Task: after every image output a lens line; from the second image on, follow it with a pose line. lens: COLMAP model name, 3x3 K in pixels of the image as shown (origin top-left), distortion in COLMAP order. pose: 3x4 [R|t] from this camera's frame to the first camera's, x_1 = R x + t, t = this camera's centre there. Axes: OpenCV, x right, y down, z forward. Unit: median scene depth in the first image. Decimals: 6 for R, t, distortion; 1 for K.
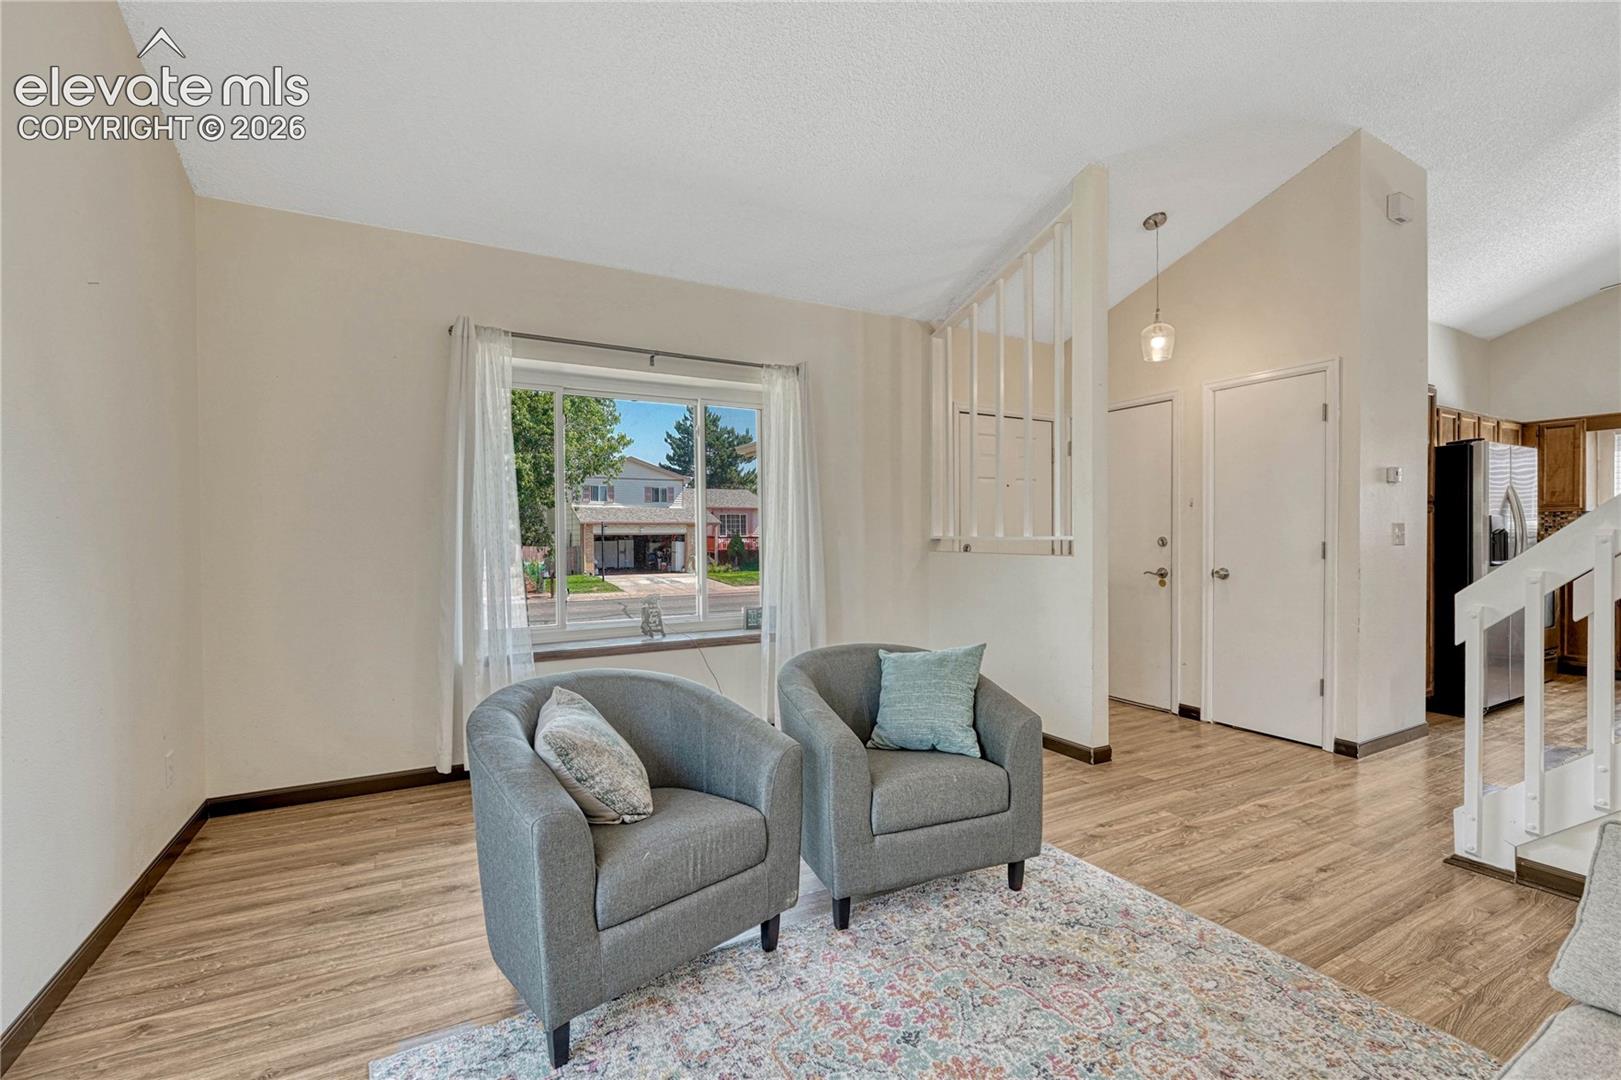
lens RADIAL K [[690.0, 0, 810.5], [0, 690.0, 547.3], [0, 0, 1]] dist [-0.001545, -0.000004]
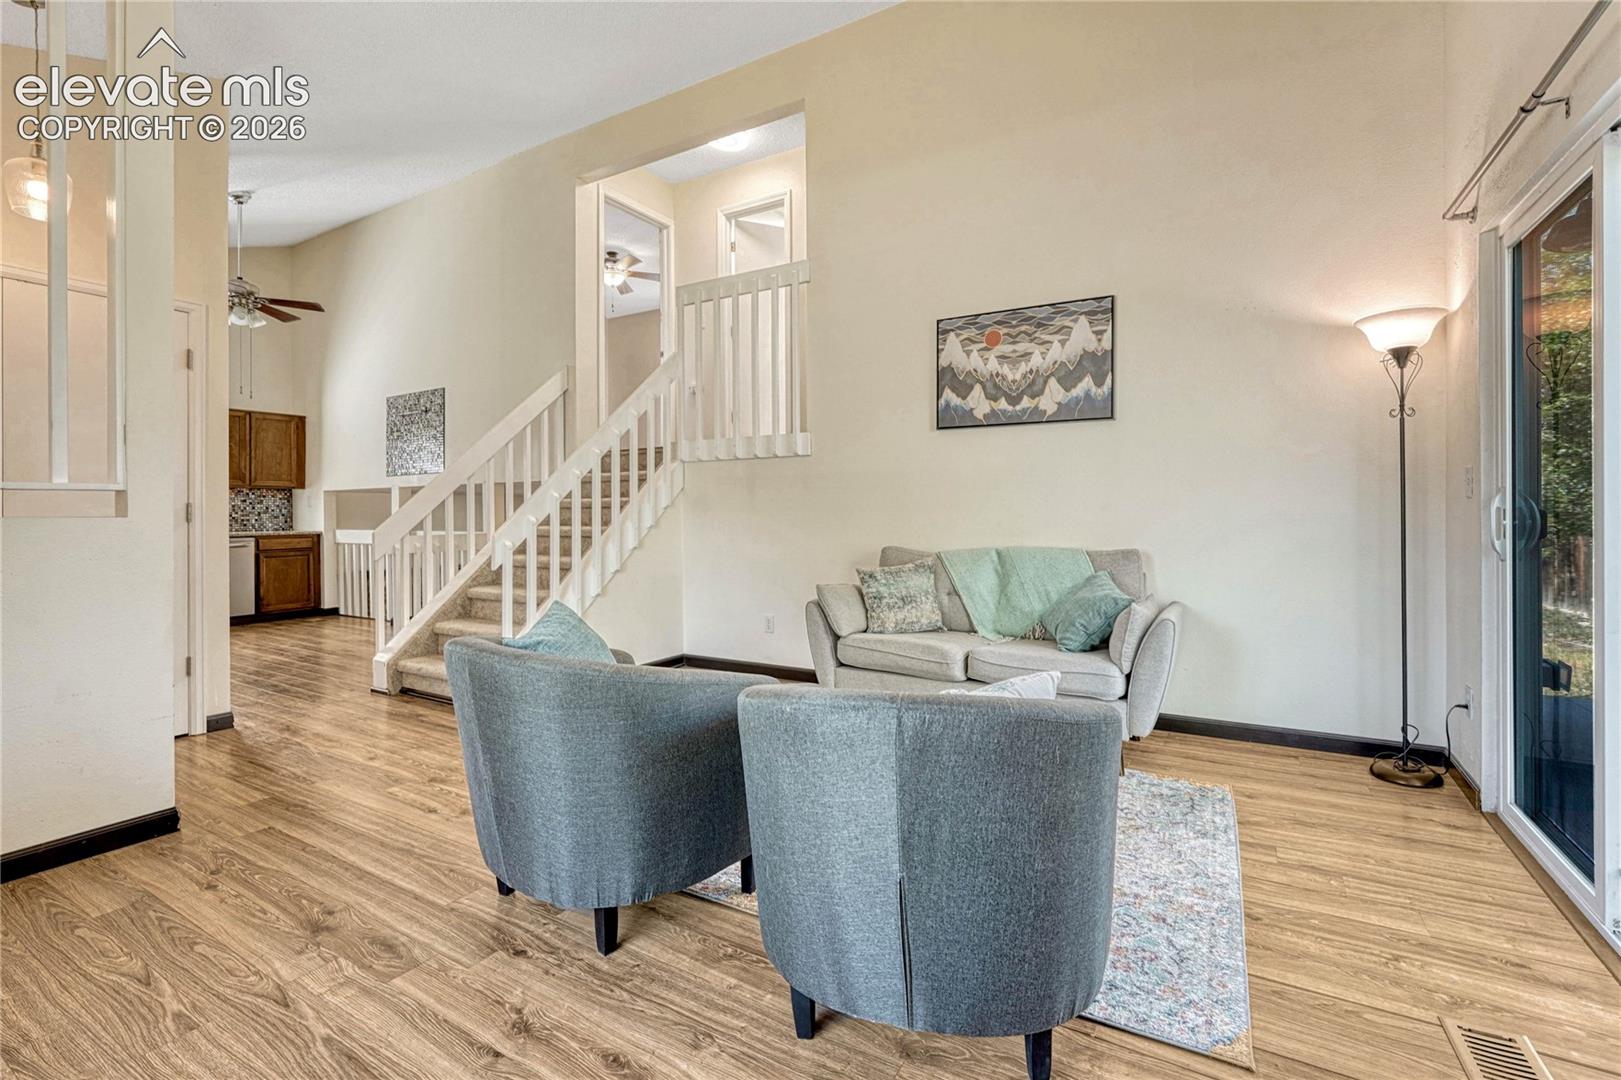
lens RADIAL K [[712.4, 0, 803.7], [0, 712.4, 511.3], [0, 0, 1]] dist [-0.000441, -0.000200]
pose [[-0.498382, 0.010761, 0.866891, -0.425061], [0.024687, 0.999694, 0.001783, 0.019009], [-0.866606, 0.022290, -0.498495, 0.716319]]
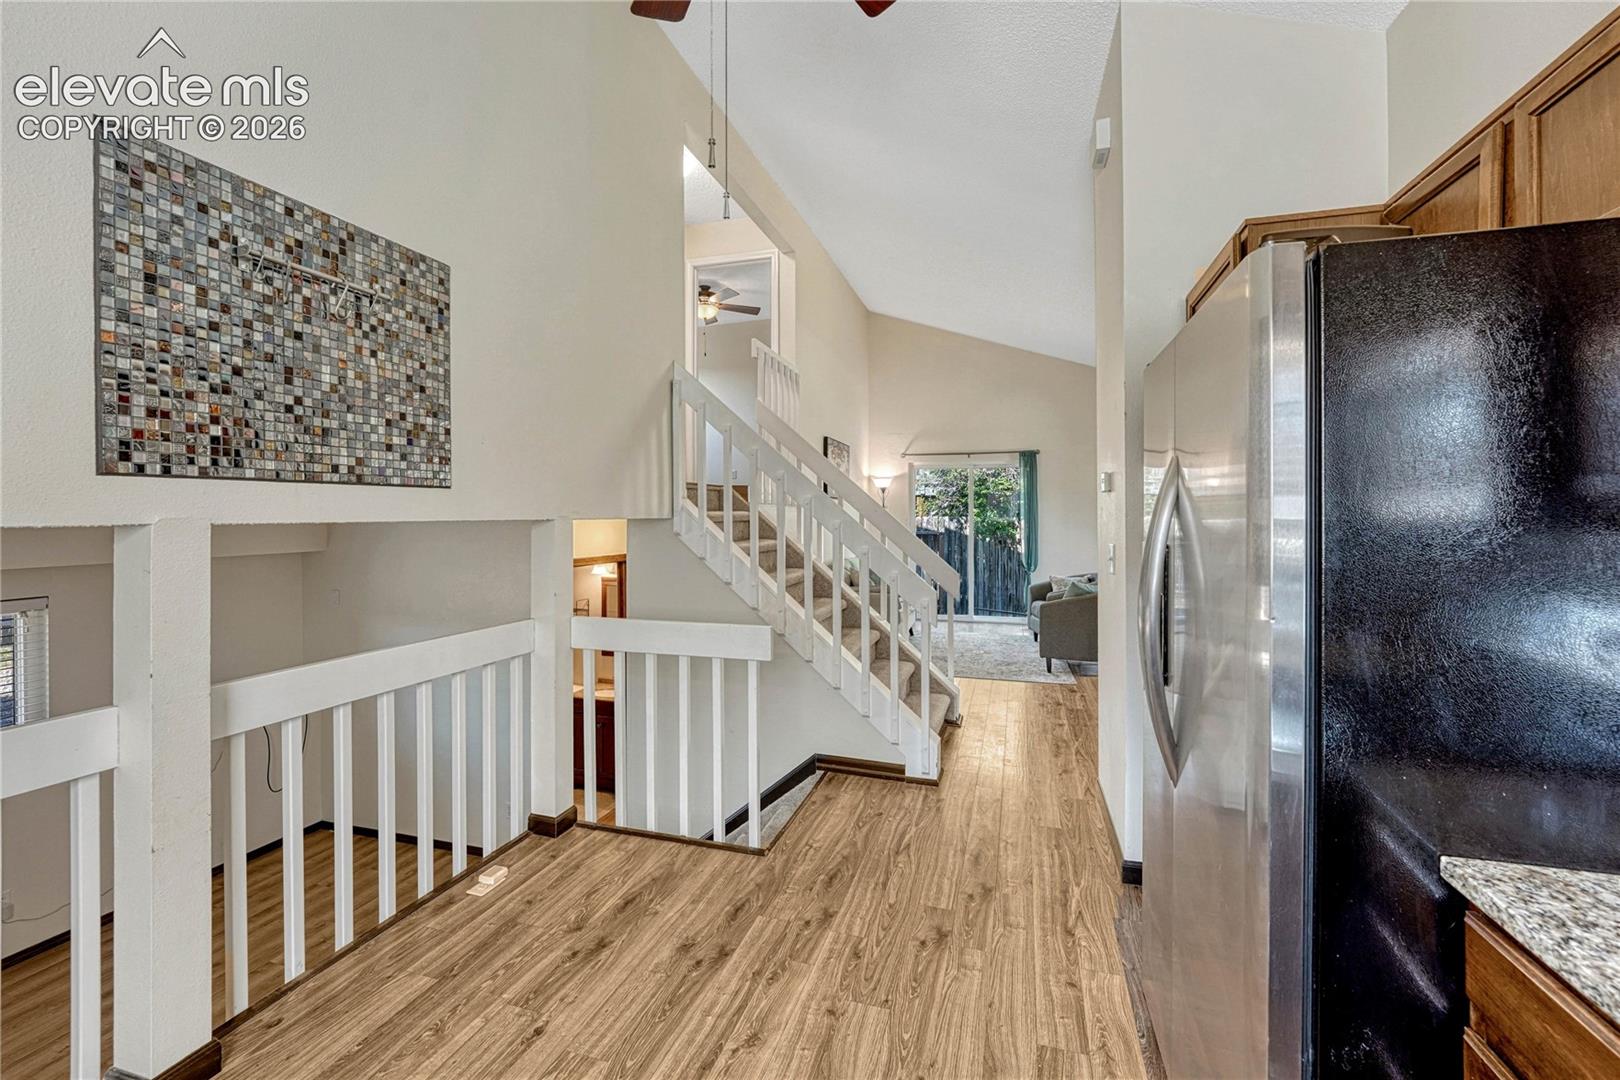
lens RADIAL K [[681.4, 0, 814.0], [0, 681.4, 513.8], [0, 0, 1]] dist [-0.001909, -0.000103]
pose [[-0.716861, 0.008517, -0.697164, 1.538476], [-0.004720, 0.999843, 0.017068, -0.074020], [0.697200, 0.015527, -0.716709, 1.252057]]
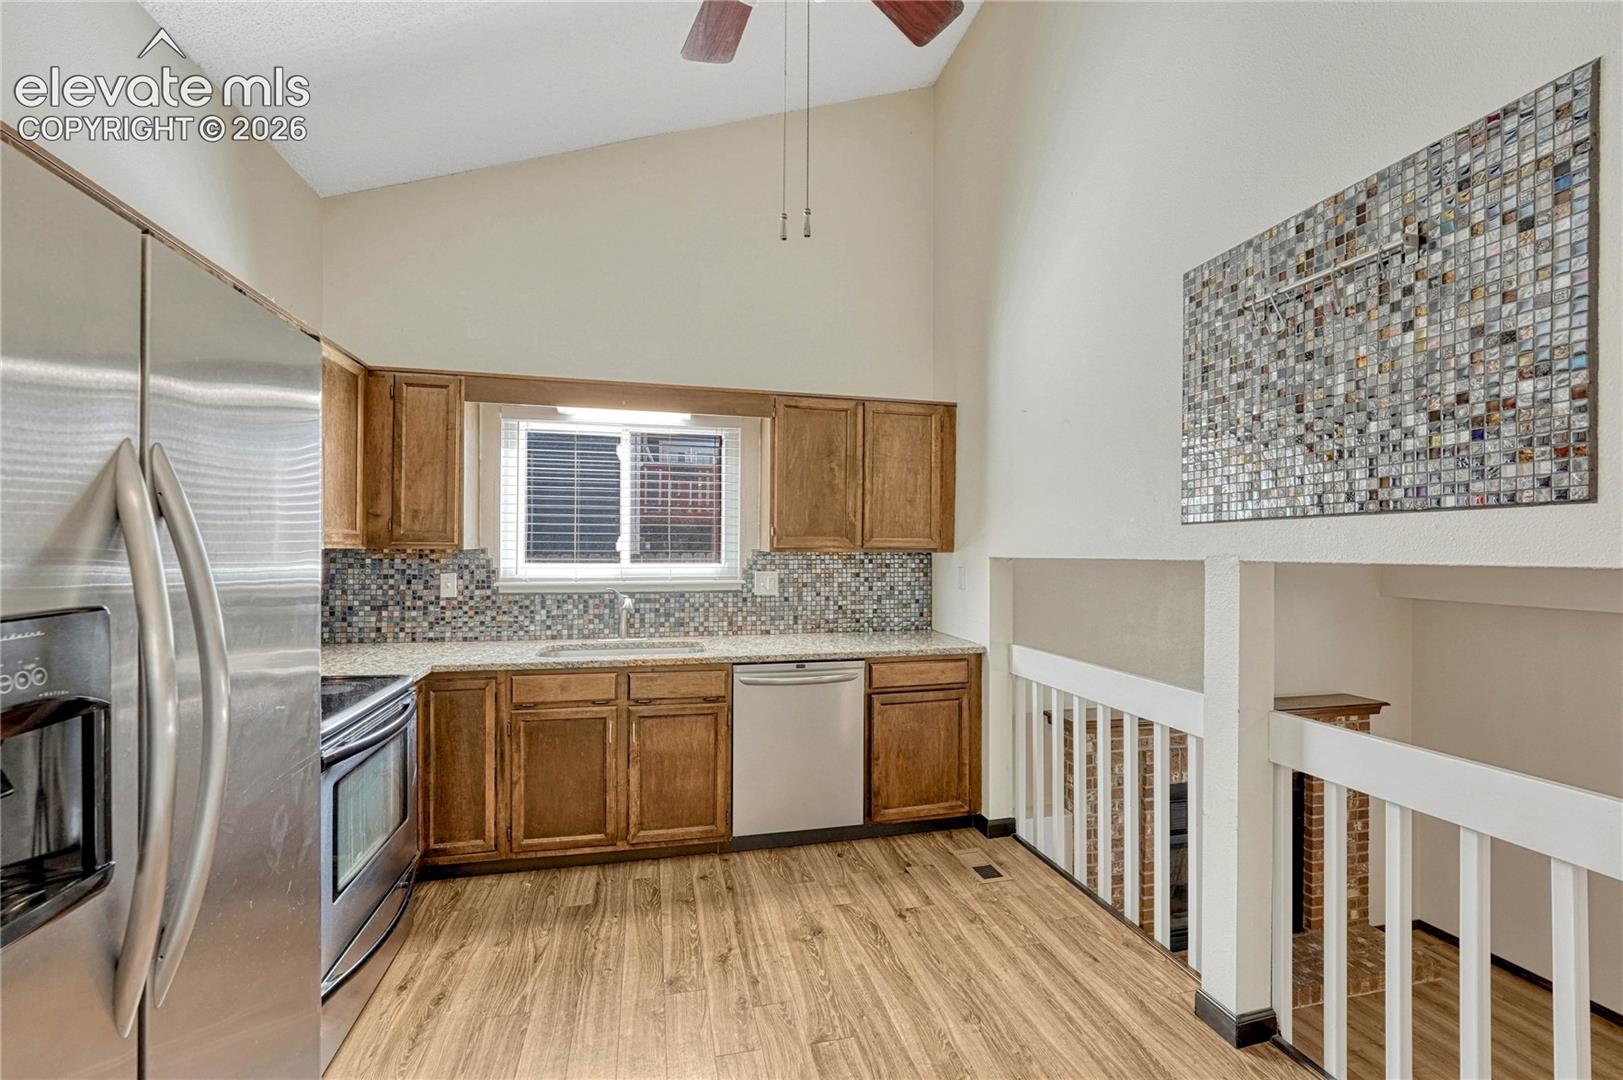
lens RADIAL K [[690.9, 0, 811.5], [0, 690.9, 547.3], [0, 0, 1]] dist [-0.001545, -0.000004]
pose [[0.265227, 0.014922, 0.964070, 0.981652], [0.008316, 0.999808, -0.017762, -0.062562], [-0.964150, 0.012728, 0.265052, 0.862112]]
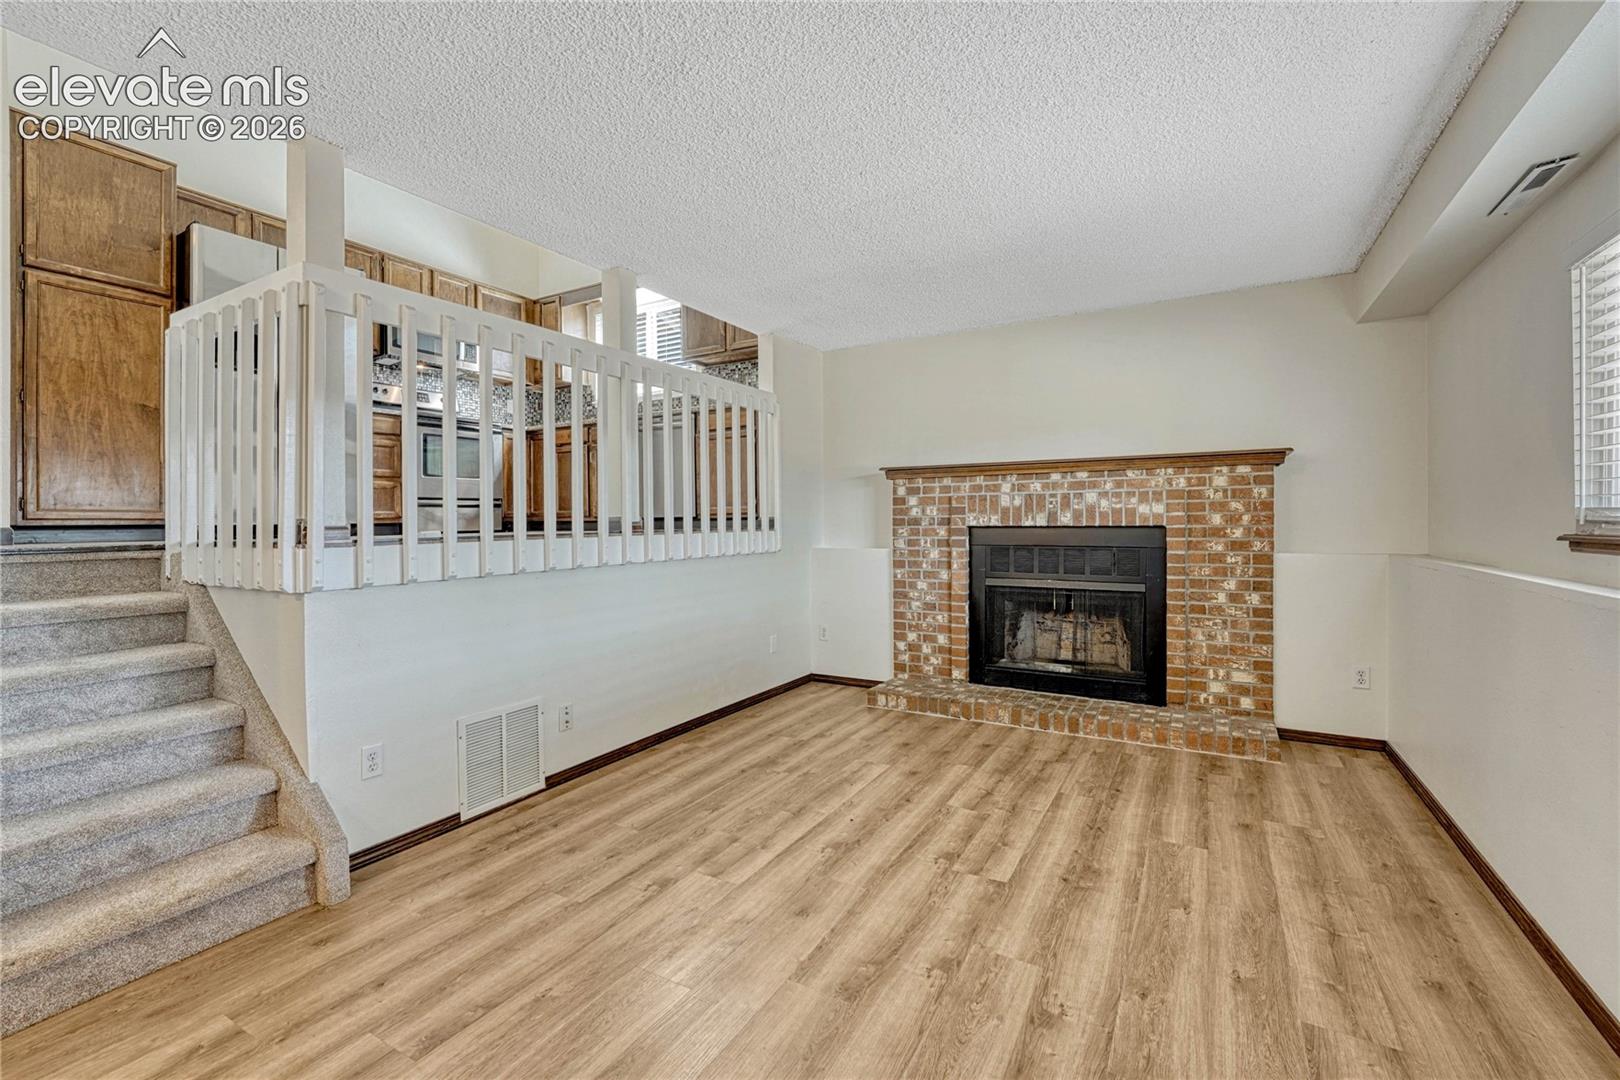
lens RADIAL K [[695.0, 0, 790.7], [0, 695.0, 533.7], [0, 0, 1]] dist [-0.002947, -0.000106]
pose [[0.866662, -0.003179, 0.498886, 1.280769], [0.004607, 0.999988, -0.001631, 0.268901], [-0.498875, 0.003712, 0.866666, -0.164440]]
